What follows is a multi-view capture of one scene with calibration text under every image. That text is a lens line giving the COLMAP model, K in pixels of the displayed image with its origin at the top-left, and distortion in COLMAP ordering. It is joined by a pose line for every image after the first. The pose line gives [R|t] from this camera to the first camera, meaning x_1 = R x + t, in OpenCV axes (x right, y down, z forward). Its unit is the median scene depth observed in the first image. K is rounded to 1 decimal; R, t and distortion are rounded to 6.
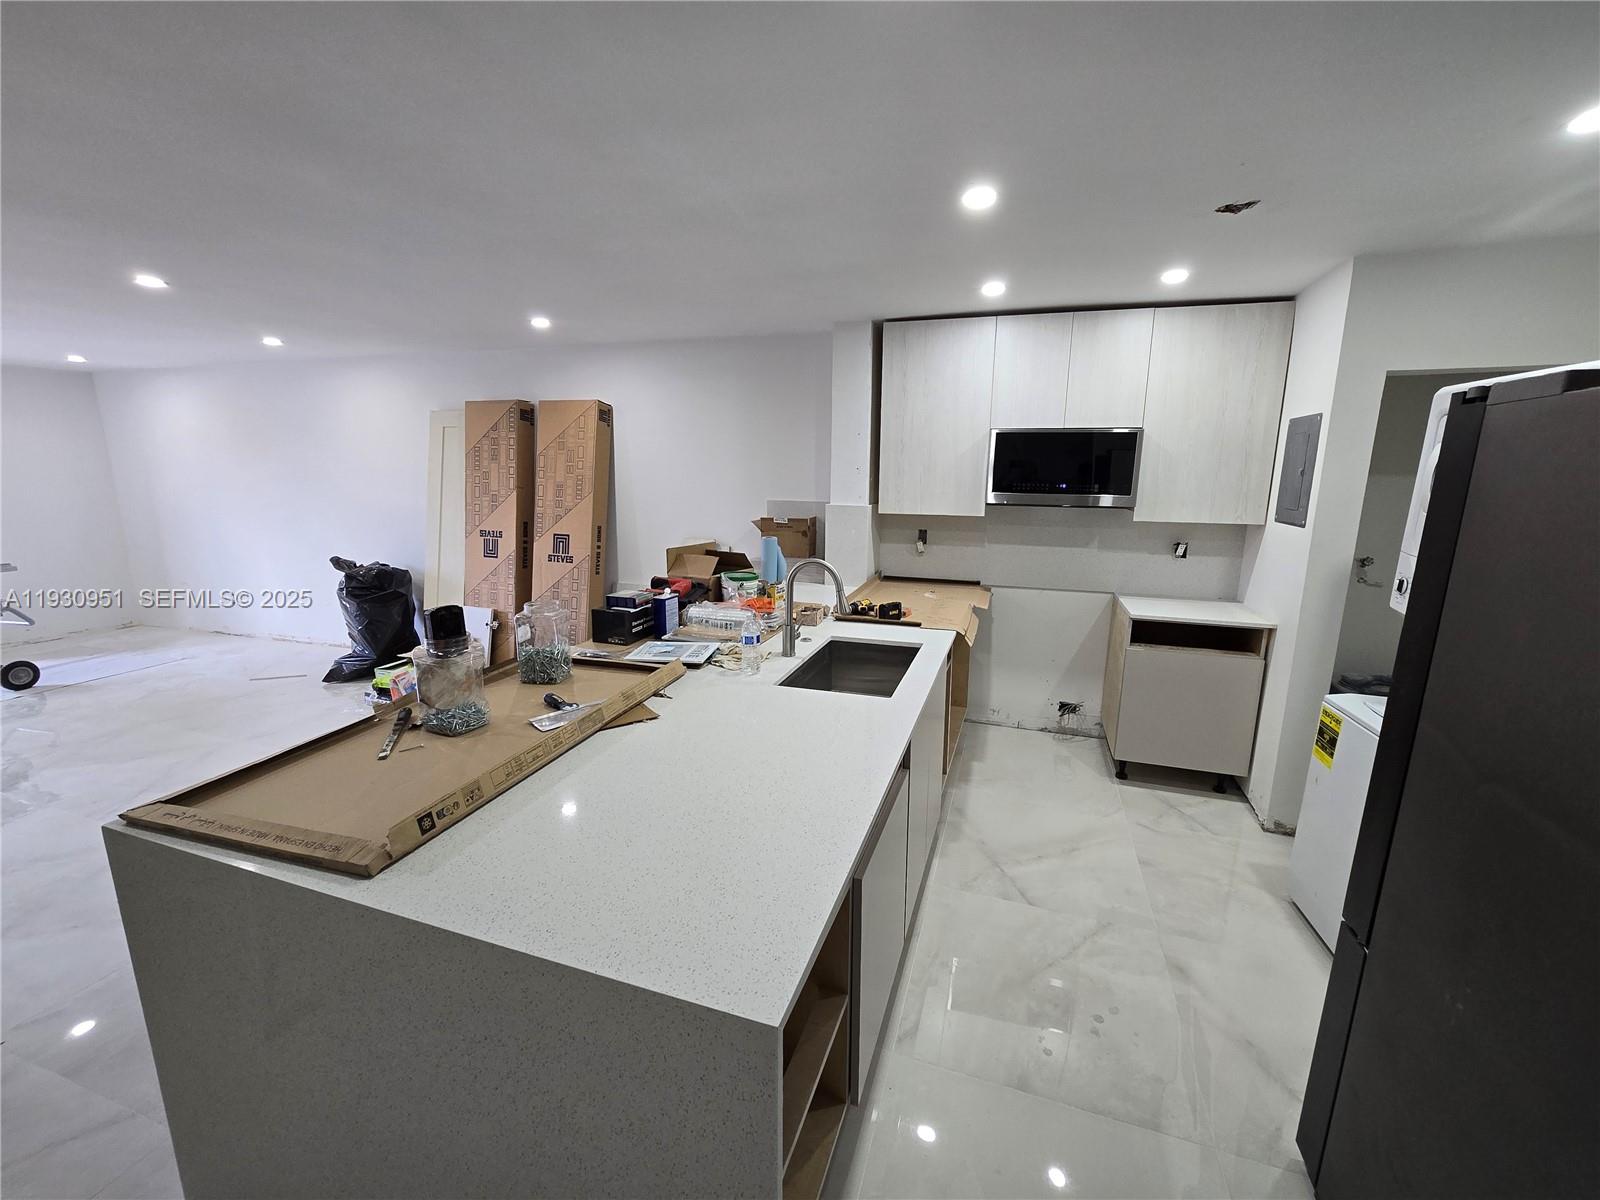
lens RADIAL K [[653.0, 0, 807.7], [0, 653.0, 600.7], [0, 0, 1]] dist [0.000013, 0.000199]
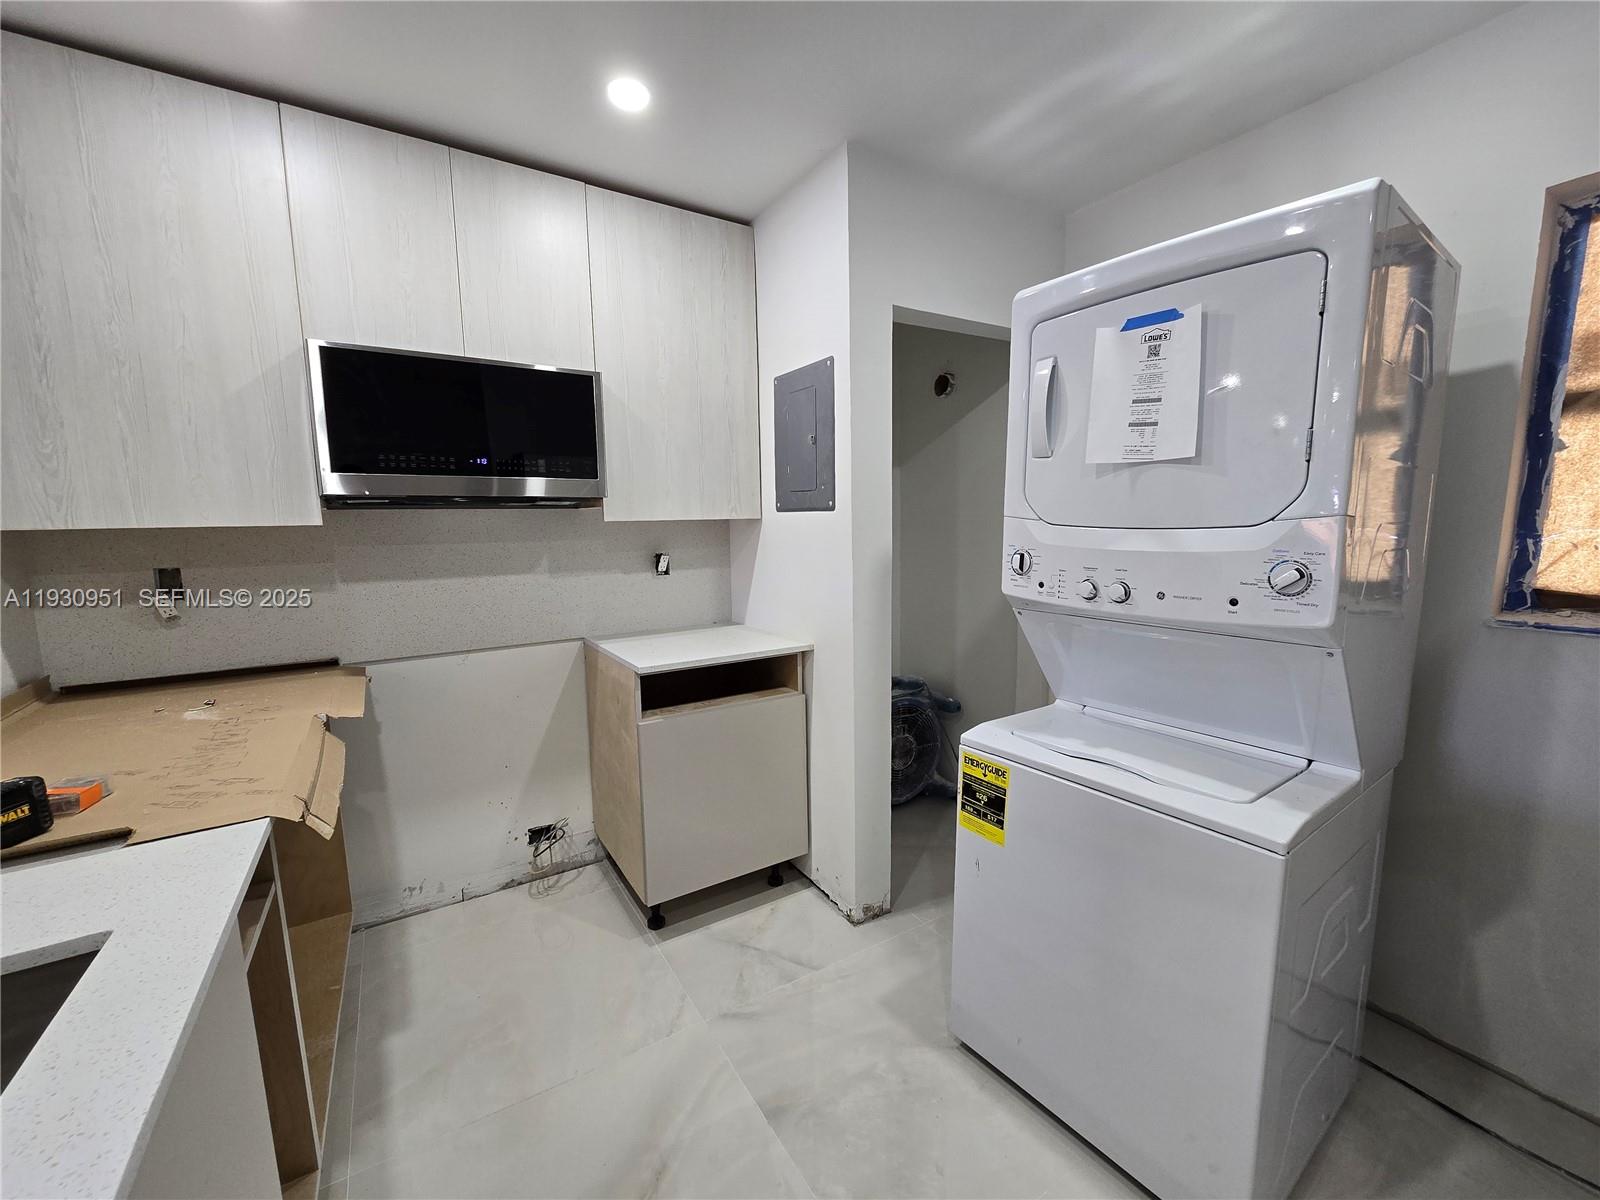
lens RADIAL K [[653.0, 0, 807.7], [0, 653.0, 600.7], [0, 0, 1]] dist [0.000013, 0.000199]
pose [[0.632382, -0.115323, 0.766025, 0.129394], [0.171178, 0.985215, 0.007007, -0.016618], [-0.755507, 0.126696, 0.642773, 0.455716]]
